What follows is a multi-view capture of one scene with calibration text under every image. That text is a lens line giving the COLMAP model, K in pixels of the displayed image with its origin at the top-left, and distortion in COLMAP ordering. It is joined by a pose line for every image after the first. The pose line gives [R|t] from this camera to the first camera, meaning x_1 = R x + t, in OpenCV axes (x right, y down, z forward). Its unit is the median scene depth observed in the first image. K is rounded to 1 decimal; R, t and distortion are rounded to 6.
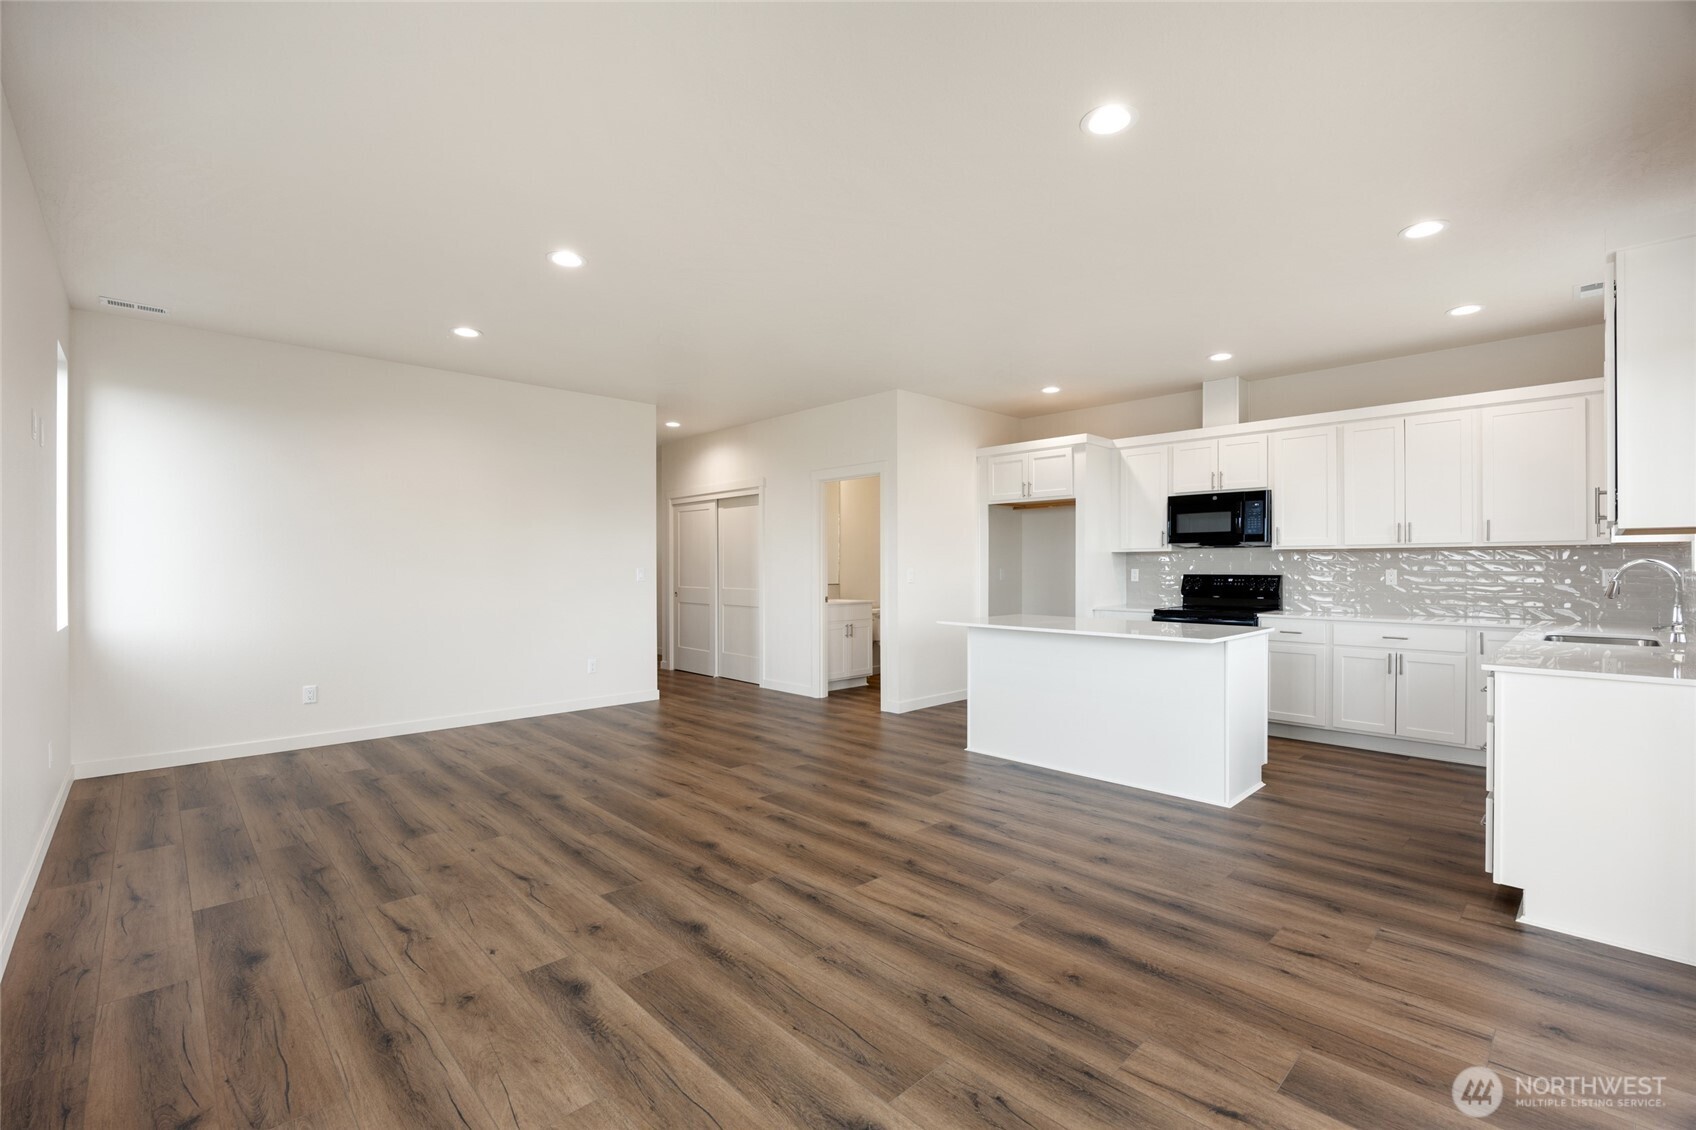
lens RADIAL K [[741.2, 0, 853.1], [0, 741.2, 546.3], [0, 0, 1]] dist [-0.016324, -0.000397]
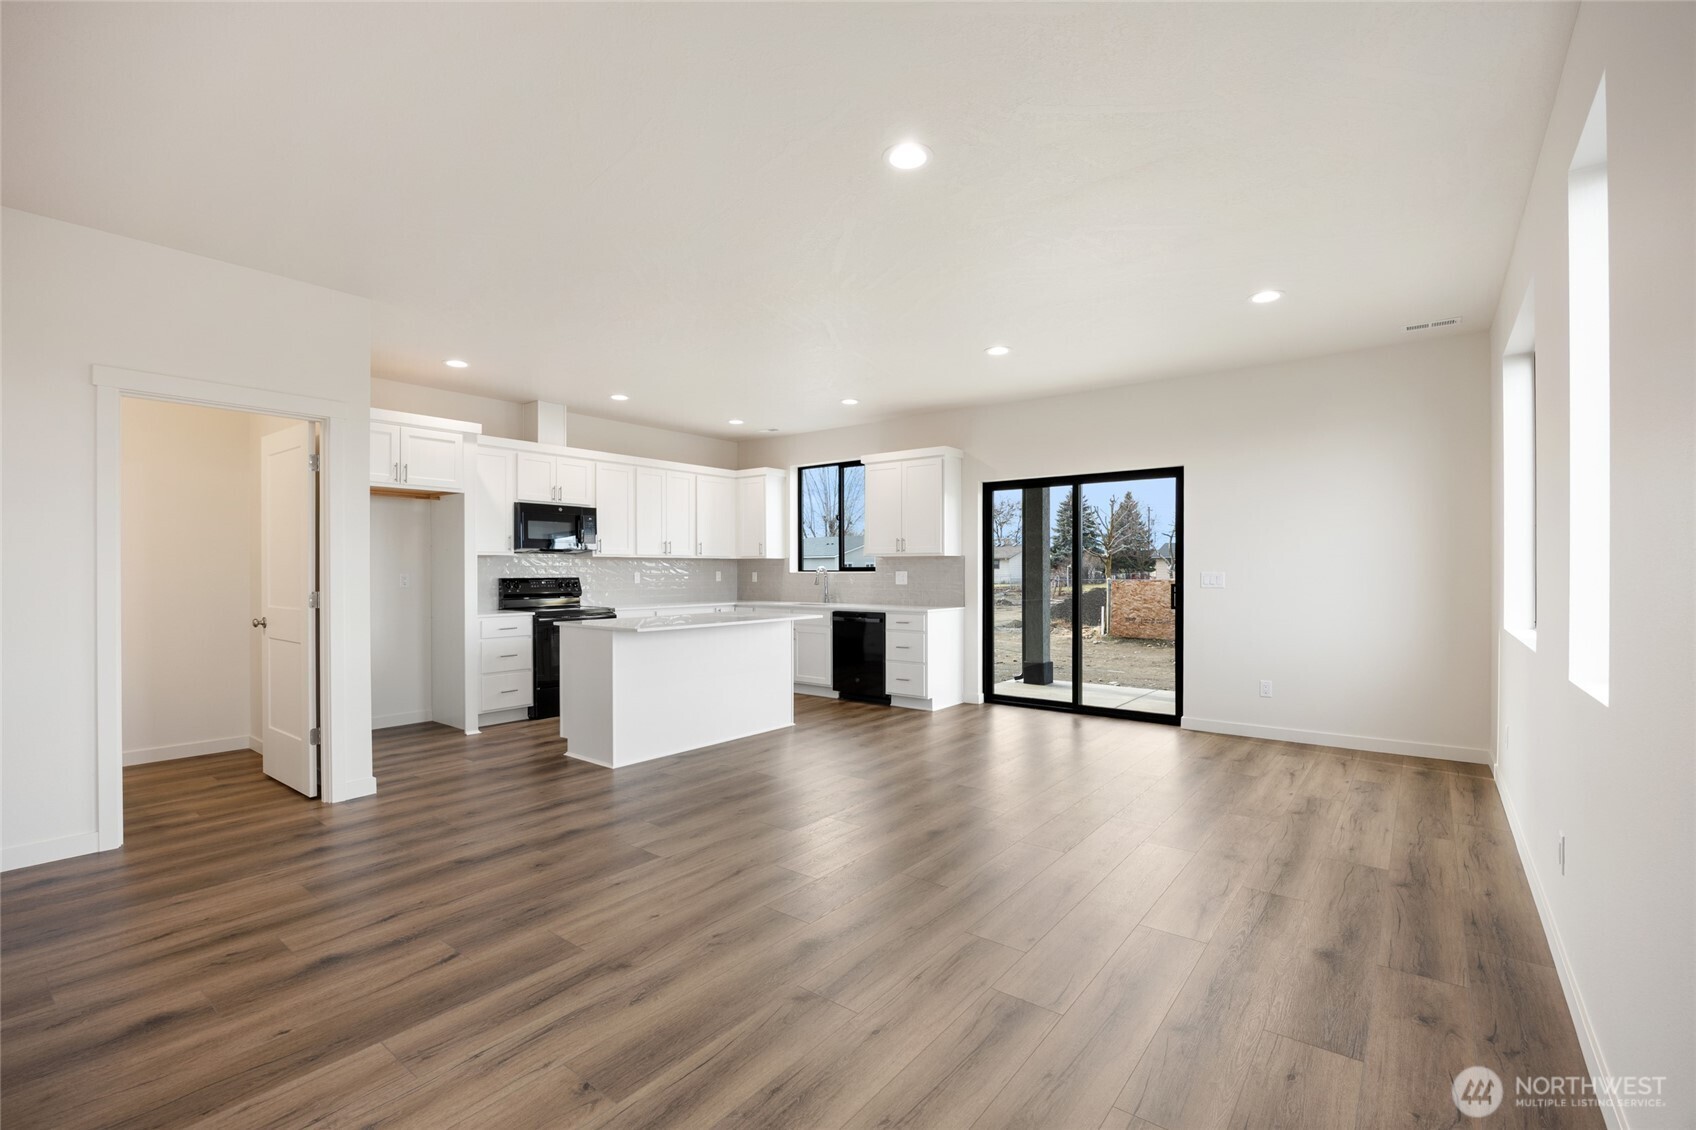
lens RADIAL K [[739.8, 0, 852.2], [0, 739.8, 569.6], [0, 0, 1]] dist [-0.016880, 0.000239]
pose [[-0.142439, 0.000463, 0.989804, -0.696005], [-0.025649, 0.999662, -0.004159, 0.019718], [-0.989471, -0.025980, -0.142379, 0.727179]]
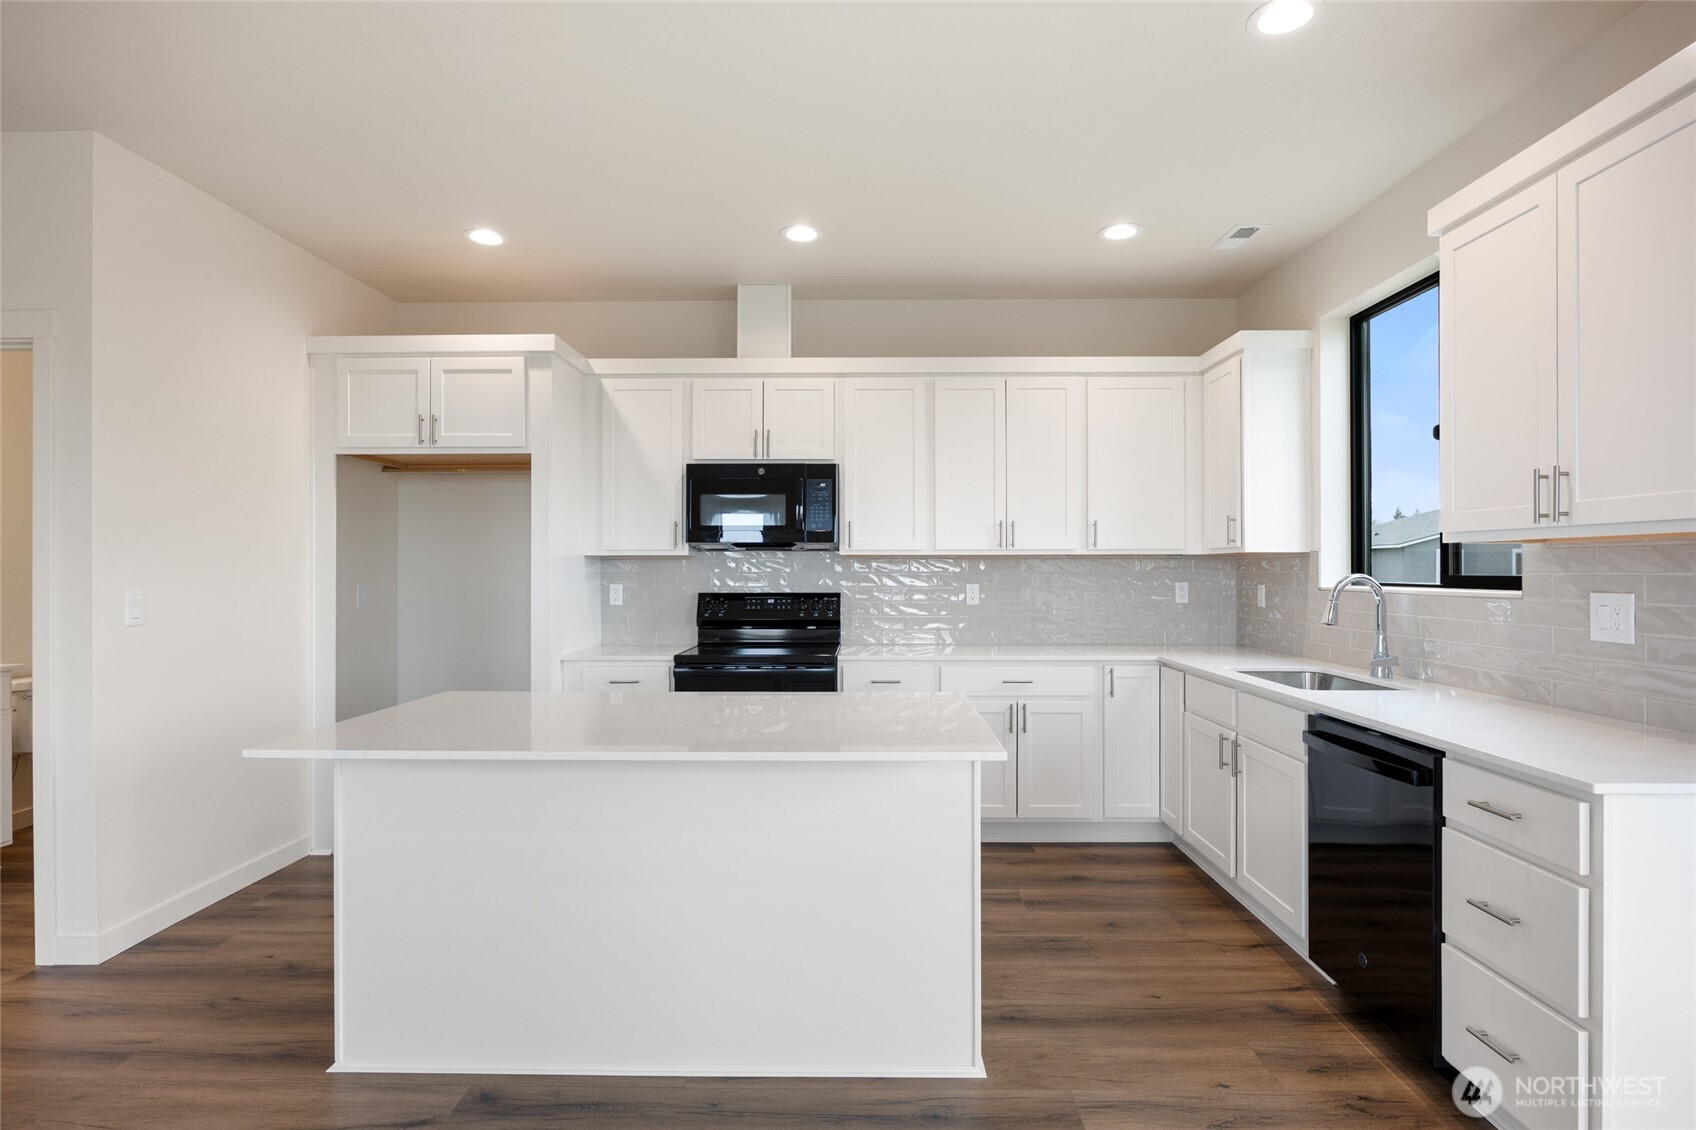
lens RADIAL K [[871.2, 0, 848.0], [0, 871.2, 565.0], [0, 0, 1]] dist [-0.010998, -0.001350]
pose [[0.704099, 0.002760, 0.710097, 0.019051], [-0.017998, 0.999741, 0.013960, 0.002436], [-0.709874, -0.022610, 0.703966, 0.433069]]
